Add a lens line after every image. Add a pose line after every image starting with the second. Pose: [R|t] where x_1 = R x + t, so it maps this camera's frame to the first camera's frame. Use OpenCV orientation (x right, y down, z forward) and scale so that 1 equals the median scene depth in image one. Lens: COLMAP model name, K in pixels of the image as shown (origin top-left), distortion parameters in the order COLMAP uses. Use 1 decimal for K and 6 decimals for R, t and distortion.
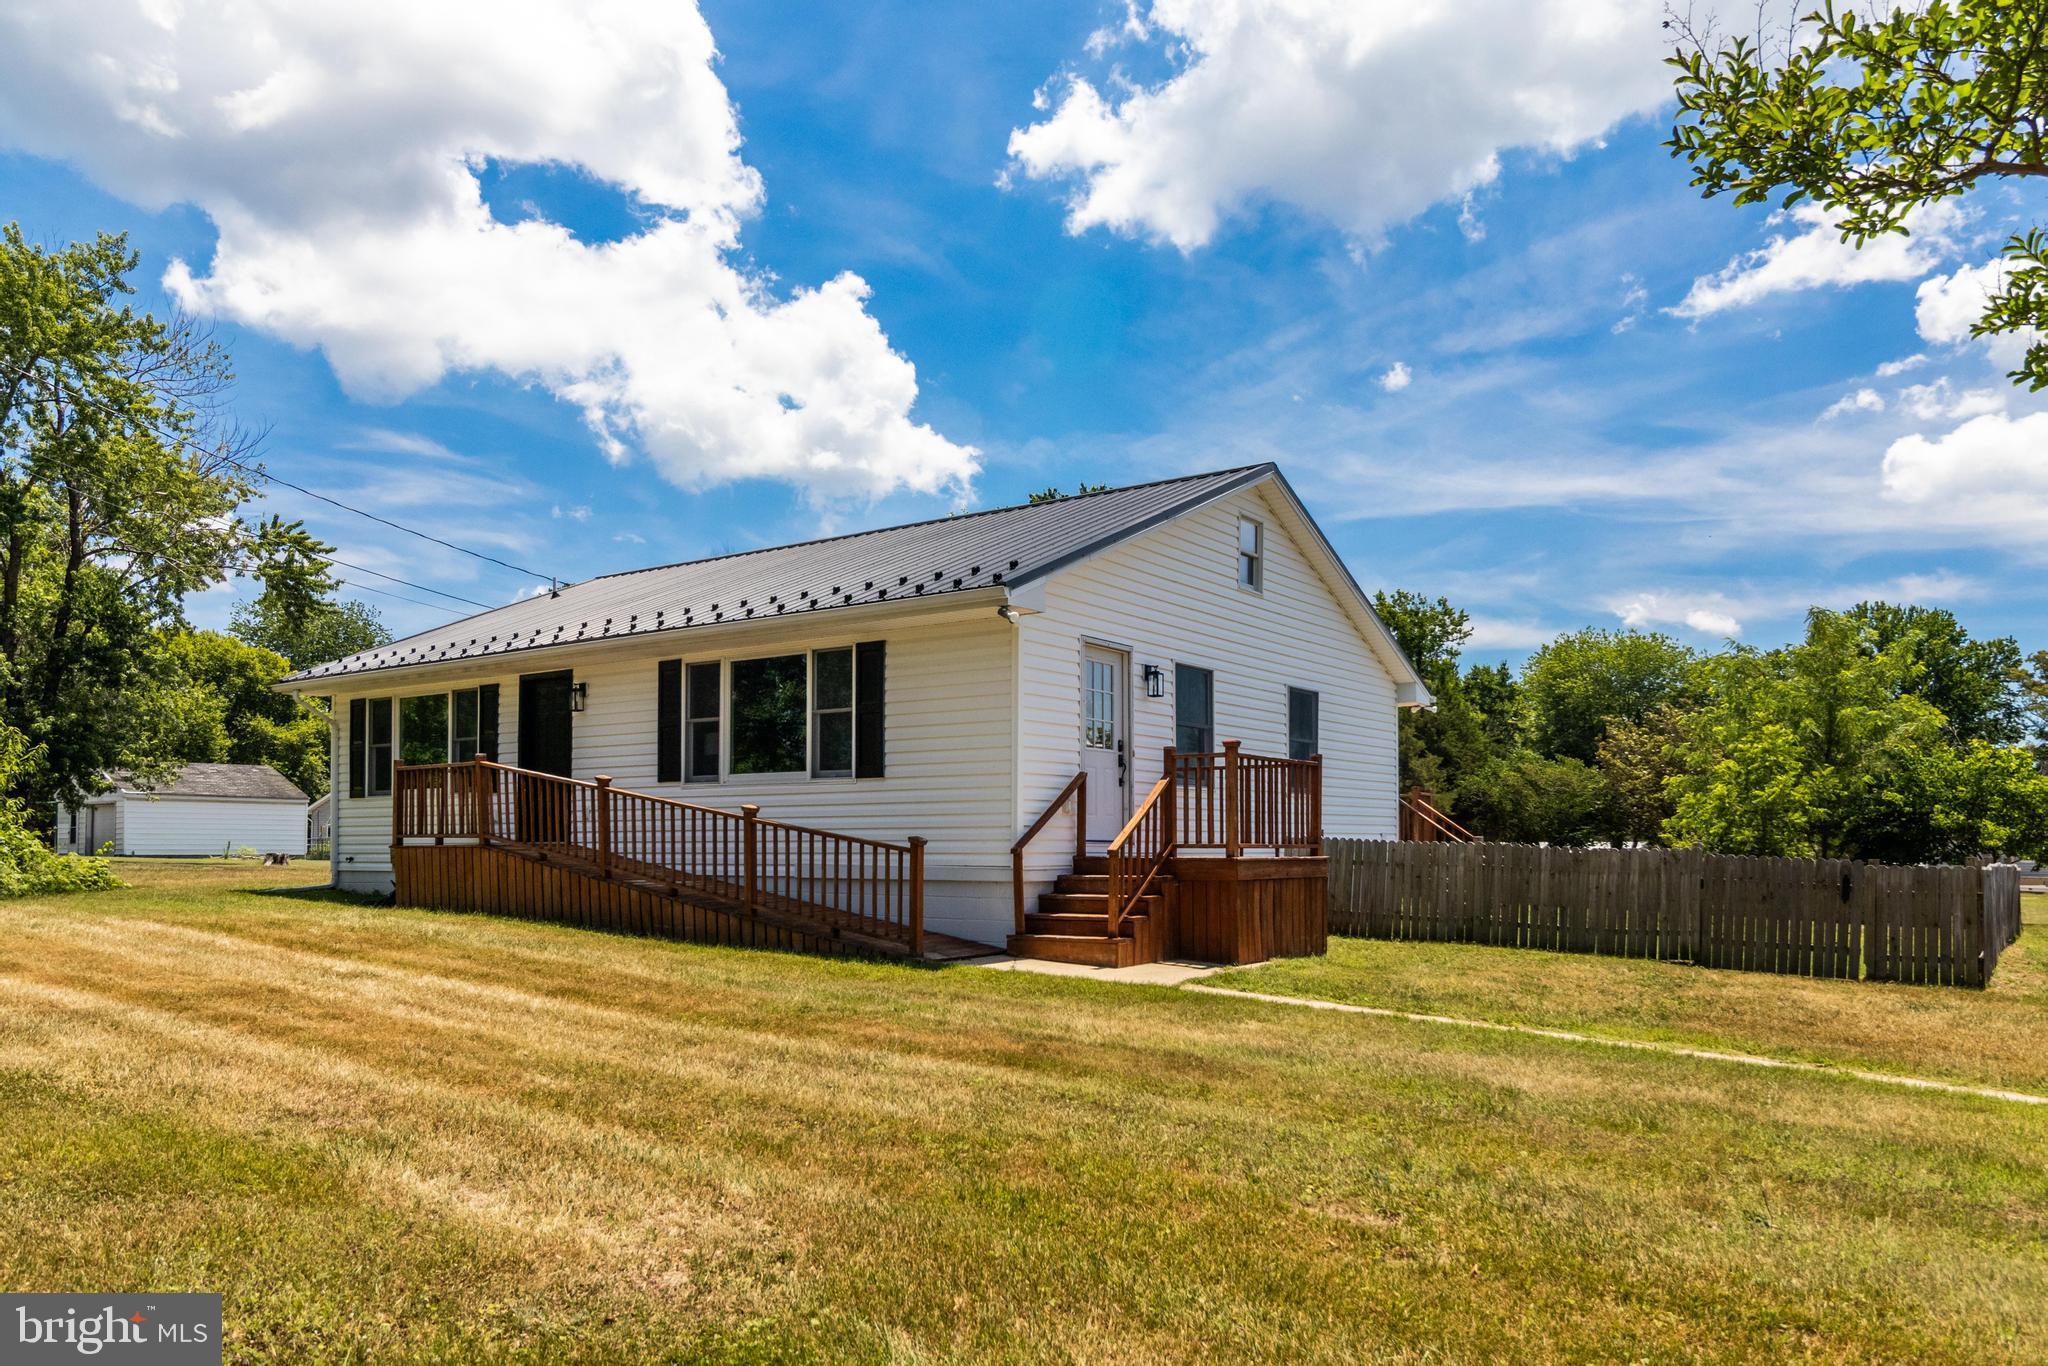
lens RADIAL K [[1392.7, 0, 1016.6], [0, 1392.7, 854.4], [0, 0, 1]] dist [-0.006638, -0.002182]
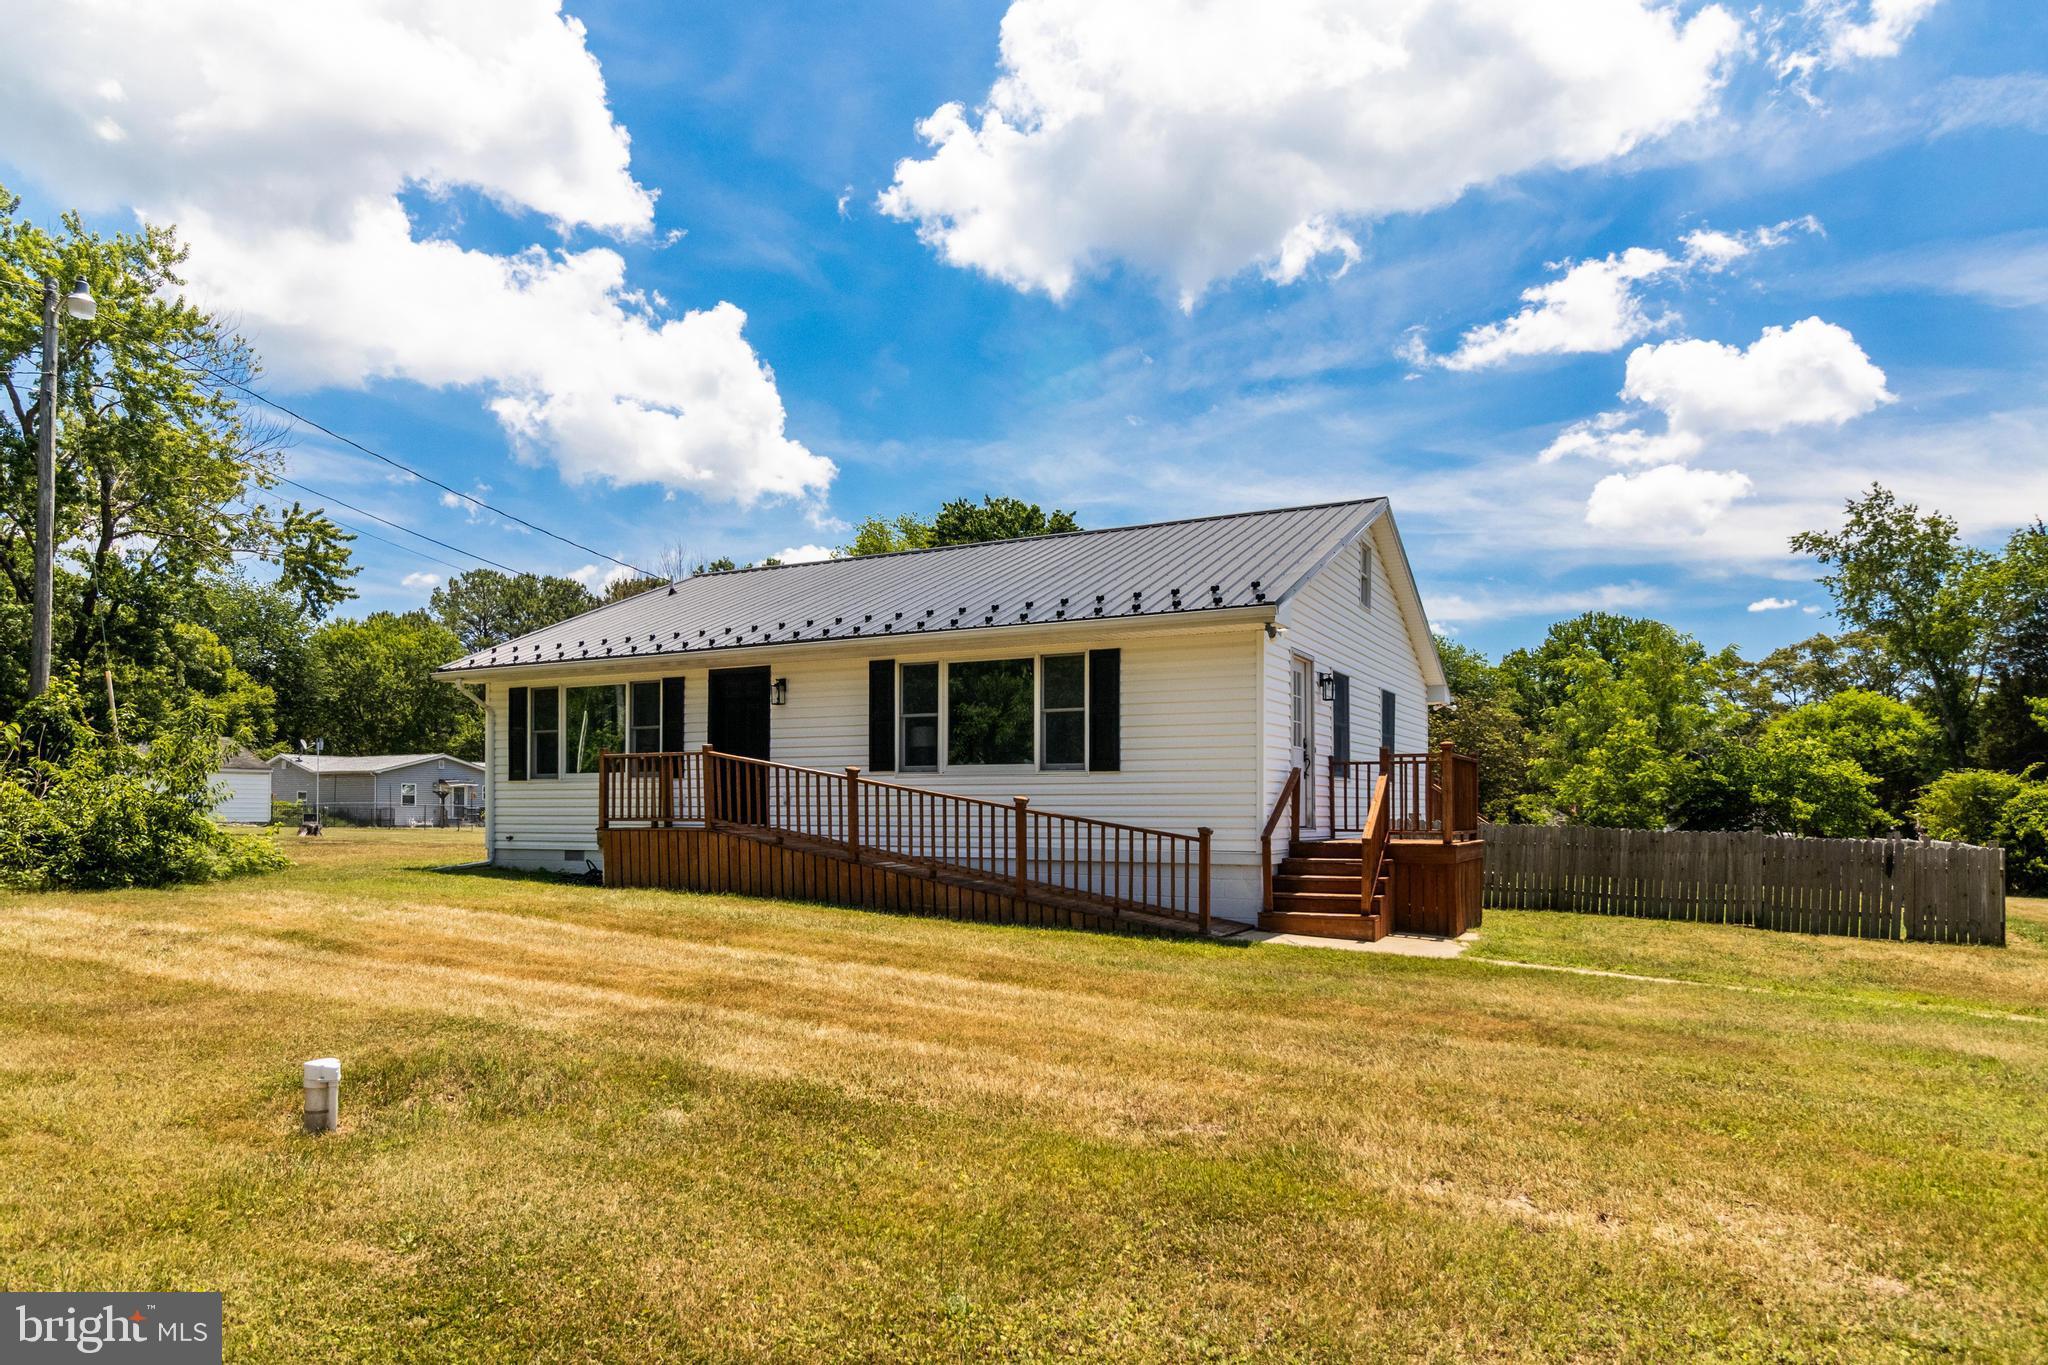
lens RADIAL K [[1214.7, 0, 1028.6], [0, 1214.7, 814.6], [0, 0, 1]] dist [0.003983, -0.000125]
pose [[0.991369, 0.000496, 0.131104, -0.243669], [-0.000224, 0.999998, -0.002092, -0.014724], [-0.131104, 0.002044, 0.991366, 0.032139]]
